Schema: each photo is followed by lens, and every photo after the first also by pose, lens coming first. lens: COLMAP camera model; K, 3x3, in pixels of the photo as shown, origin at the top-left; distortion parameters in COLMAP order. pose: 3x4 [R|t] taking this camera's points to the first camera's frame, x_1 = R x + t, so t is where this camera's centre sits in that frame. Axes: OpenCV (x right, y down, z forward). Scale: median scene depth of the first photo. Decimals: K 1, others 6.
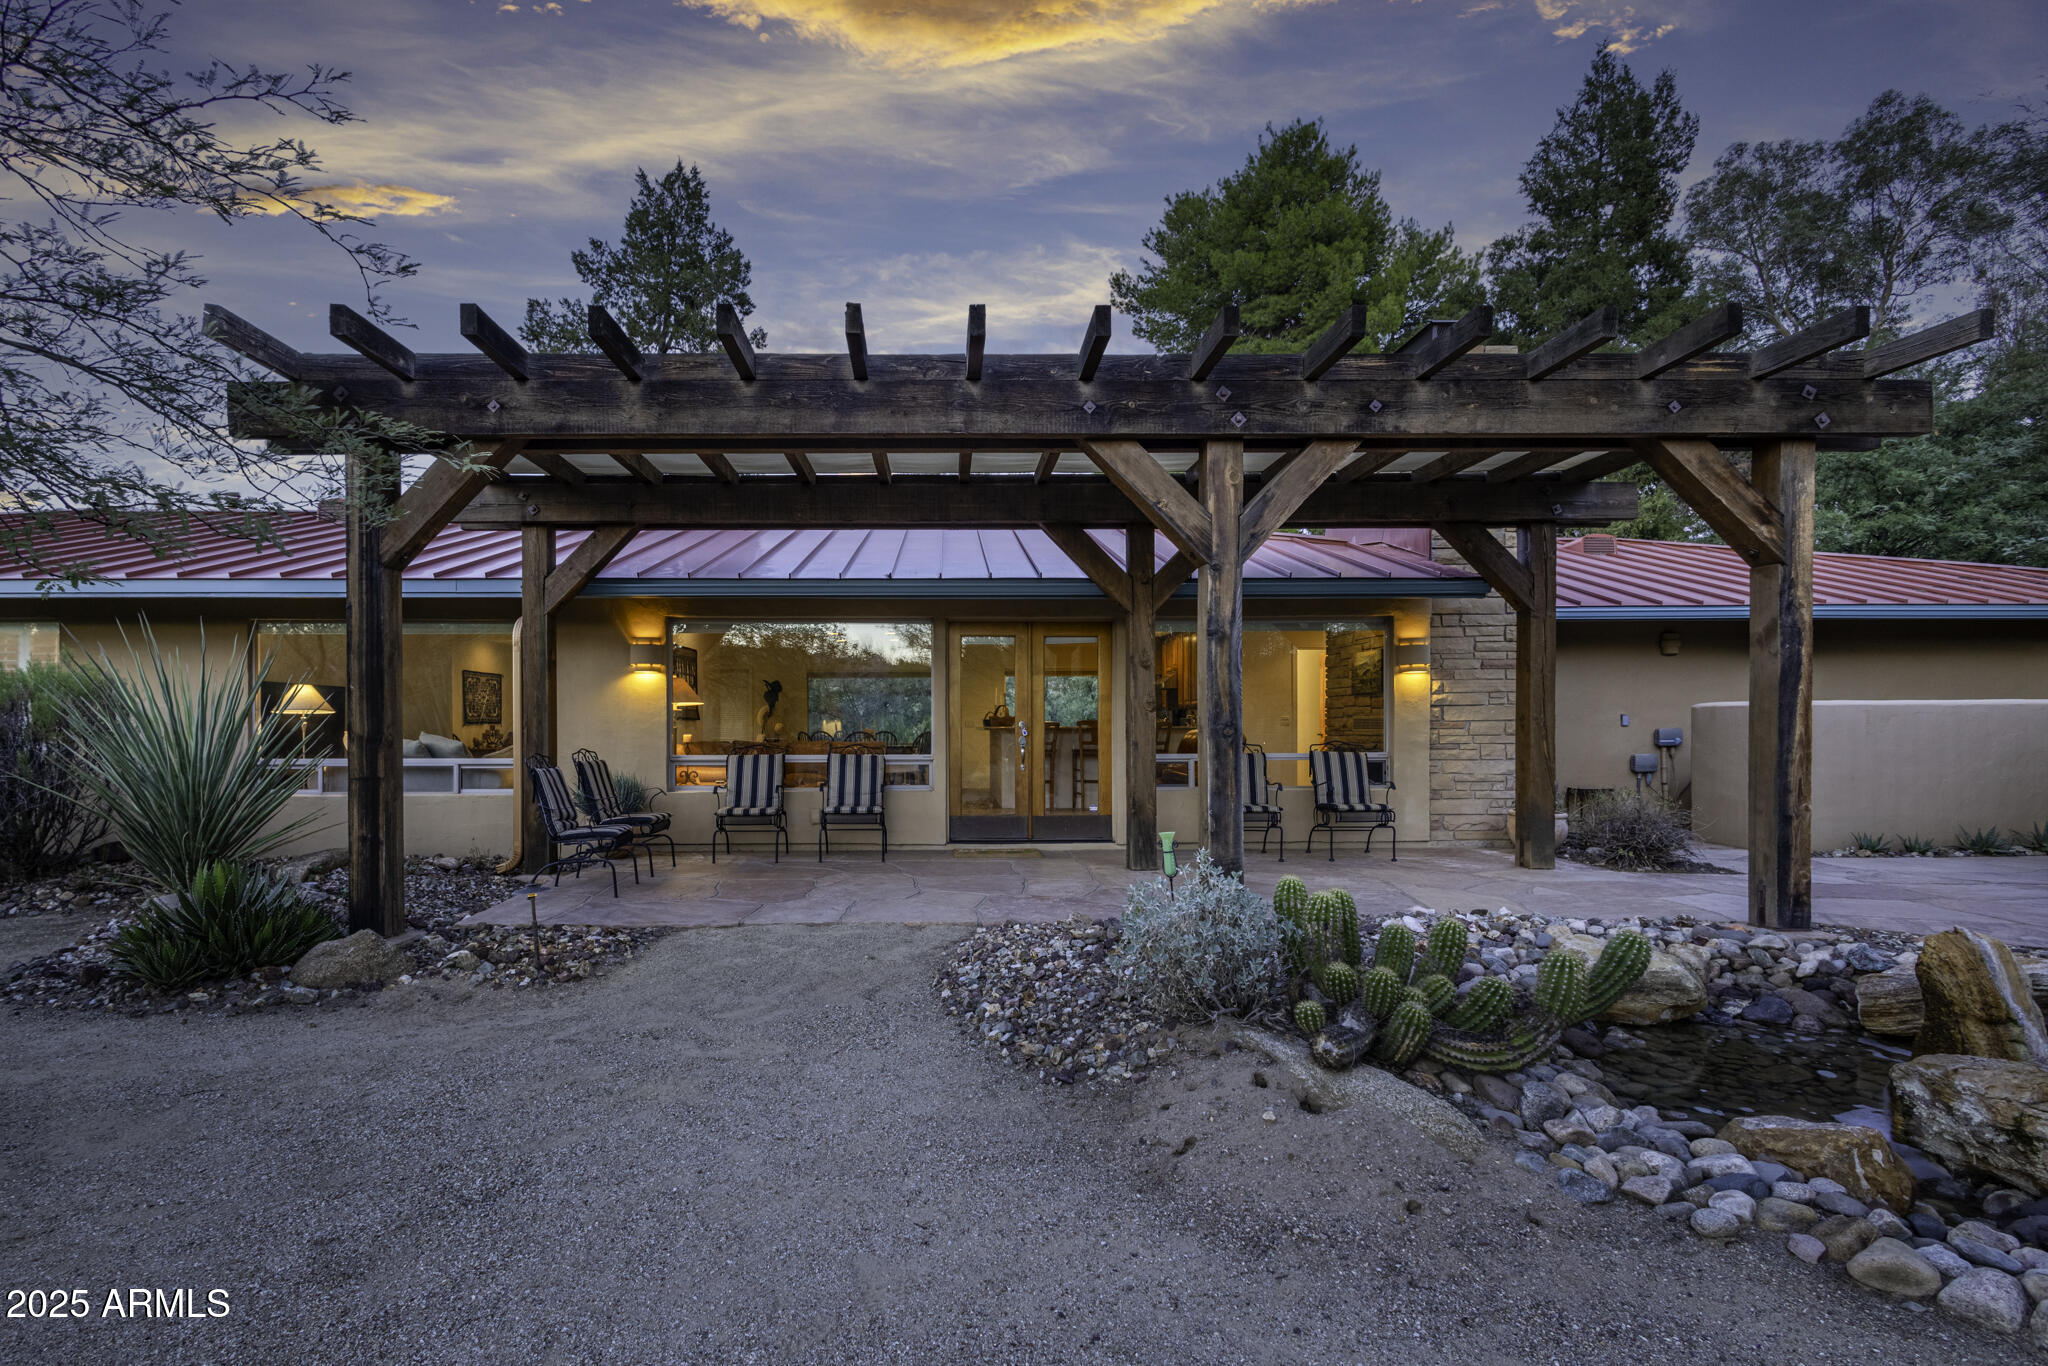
lens RADIAL K [[973.0, 0, 1022.6], [0, 973.0, 704.8], [0, 0, 1]] dist [0.007396, -0.000221]
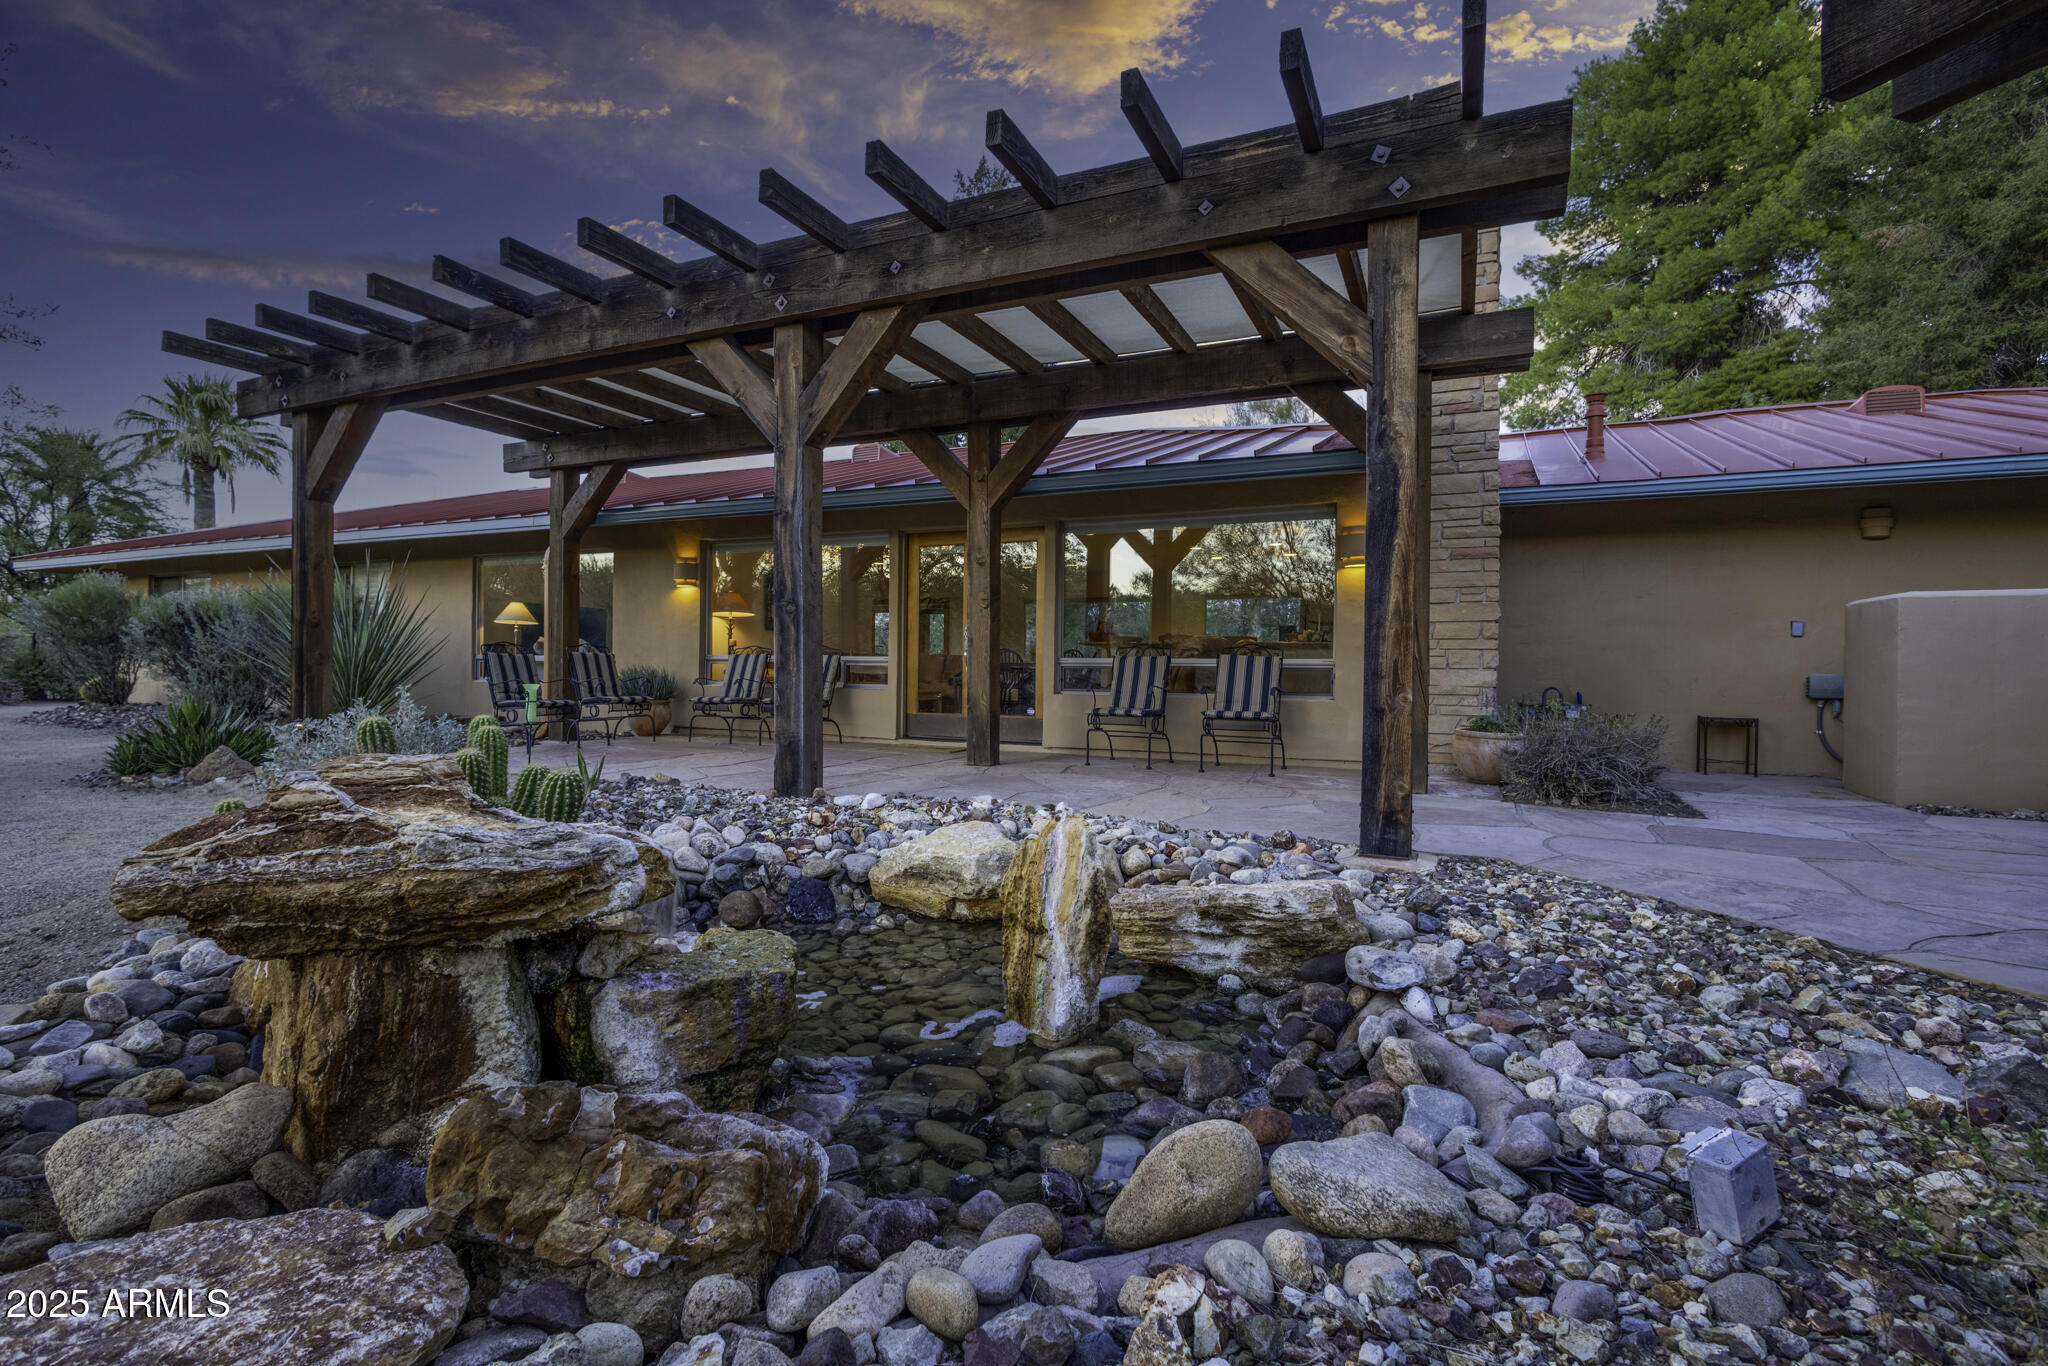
lens RADIAL K [[934.0, 0, 1019.2], [0, 934.0, 641.4], [0, 0, 1]] dist [0.003472, 0.000212]
pose [[0.903367, 0.001563, -0.428866, 0.842113], [-0.002911, 0.999993, -0.002487, 0.063226], [0.428859, 0.003495, 0.903365, 0.212199]]
